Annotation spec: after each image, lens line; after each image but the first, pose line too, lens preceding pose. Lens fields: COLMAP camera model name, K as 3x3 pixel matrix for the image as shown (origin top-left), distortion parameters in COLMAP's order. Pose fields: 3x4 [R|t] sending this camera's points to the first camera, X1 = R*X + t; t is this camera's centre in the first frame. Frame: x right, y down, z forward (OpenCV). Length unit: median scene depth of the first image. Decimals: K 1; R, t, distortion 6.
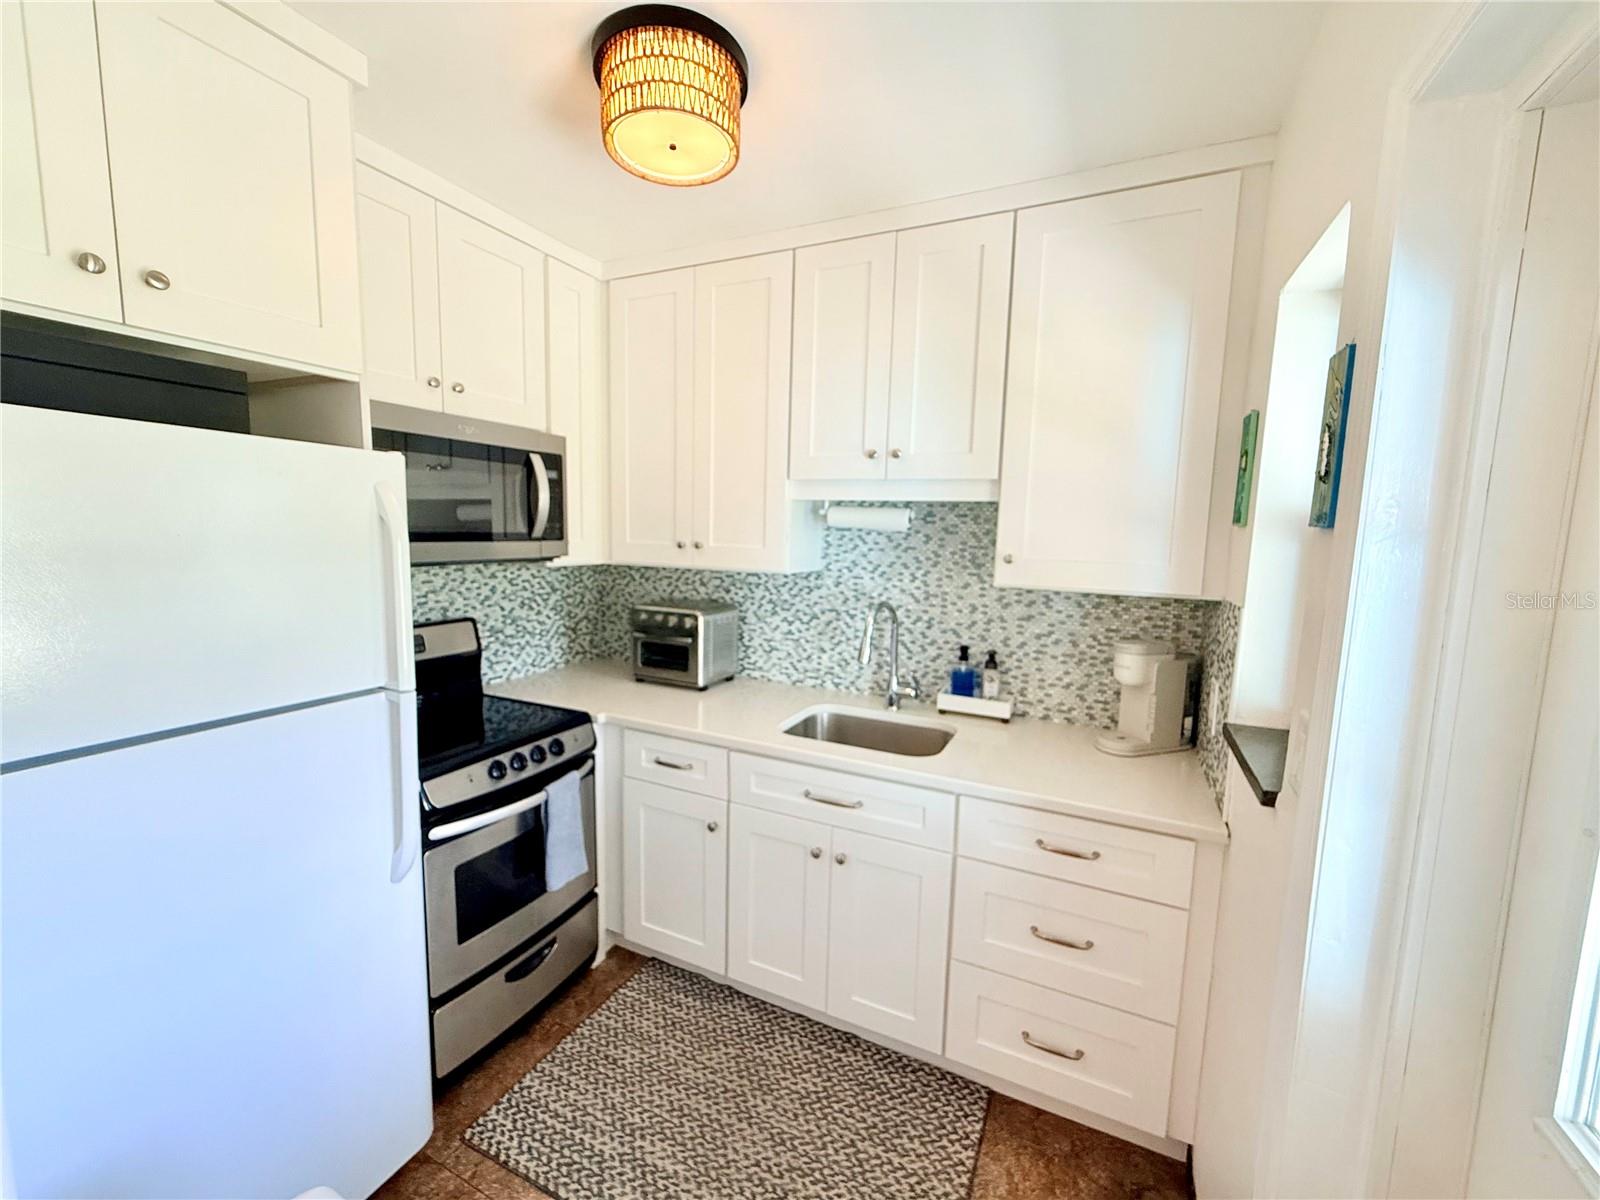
lens RADIAL K [[640.3, 0, 804.2], [0, 640.3, 600.8], [0, 0, 1]] dist [-0.000192, 0.000512]
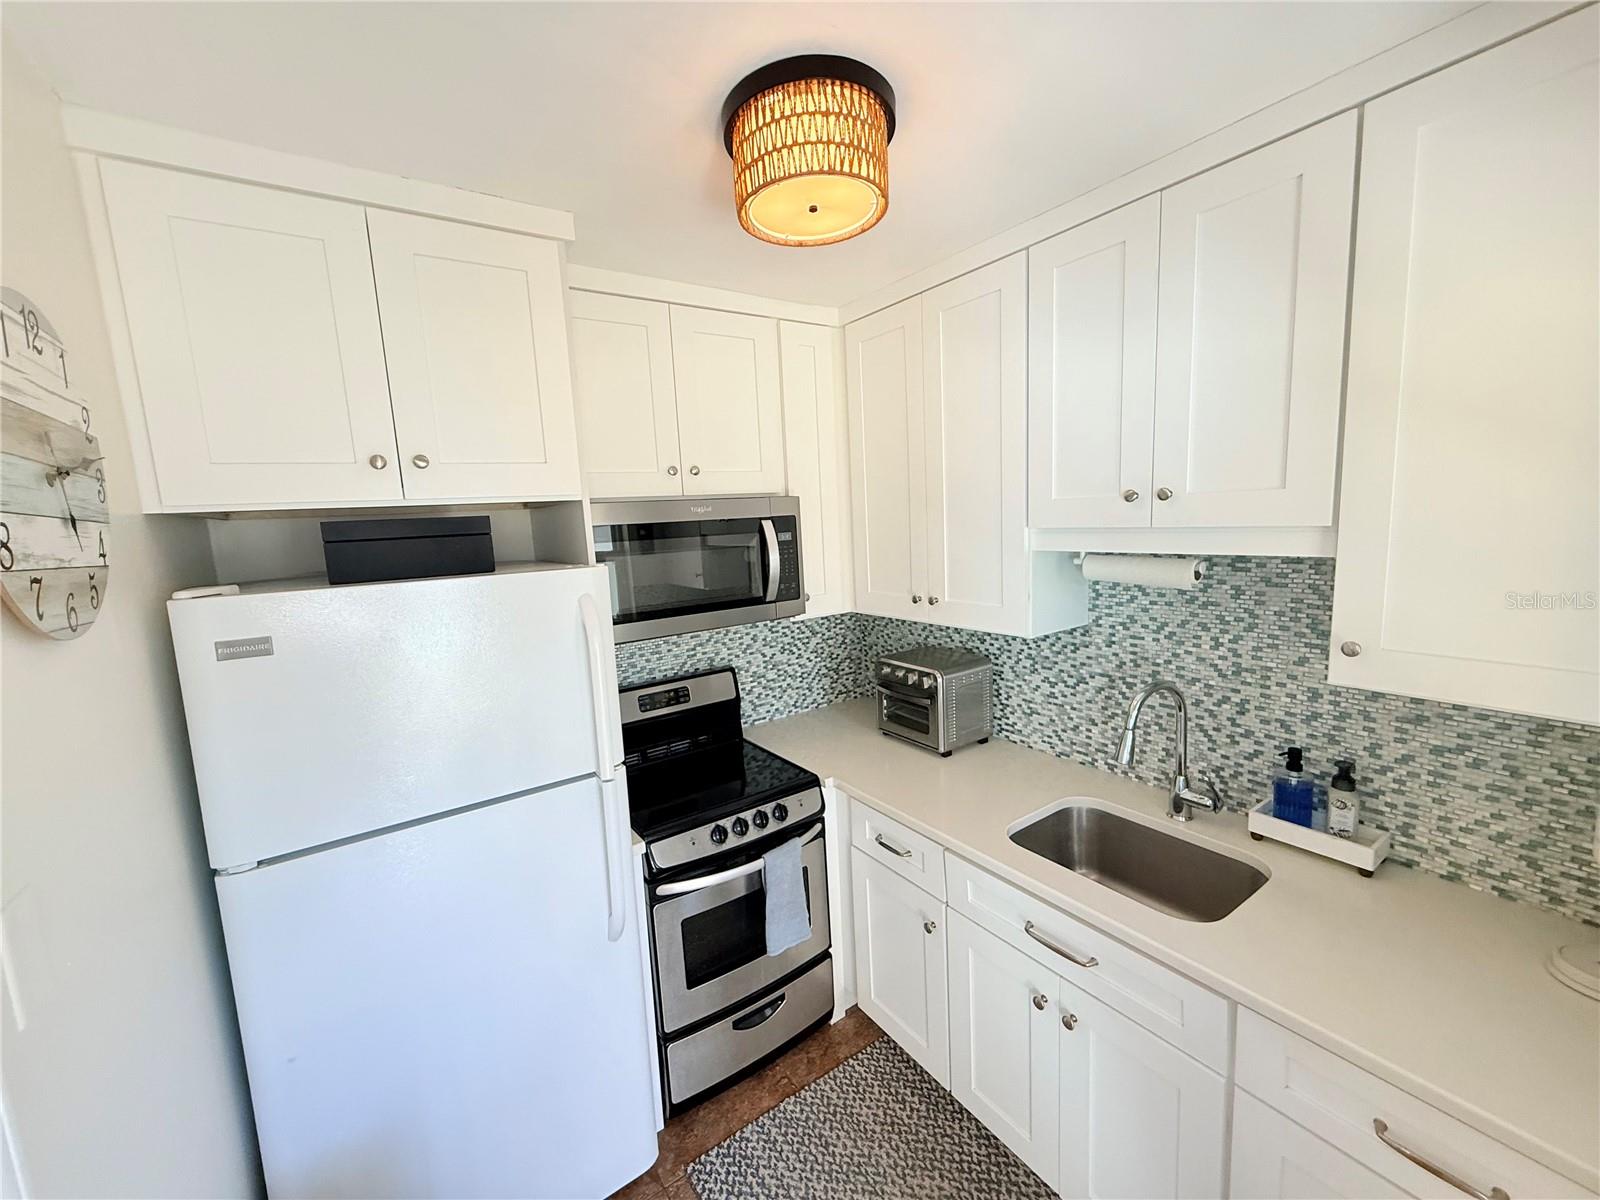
lens RADIAL K [[640.3, 0, 804.2], [0, 640.3, 600.8], [0, 0, 1]] dist [-0.000192, 0.000512]
pose [[0.862251, 0.000319, -0.506481, 0.141803], [0.013669, 0.999621, 0.023899, -0.114974], [0.506297, -0.027530, 0.861920, 0.131728]]
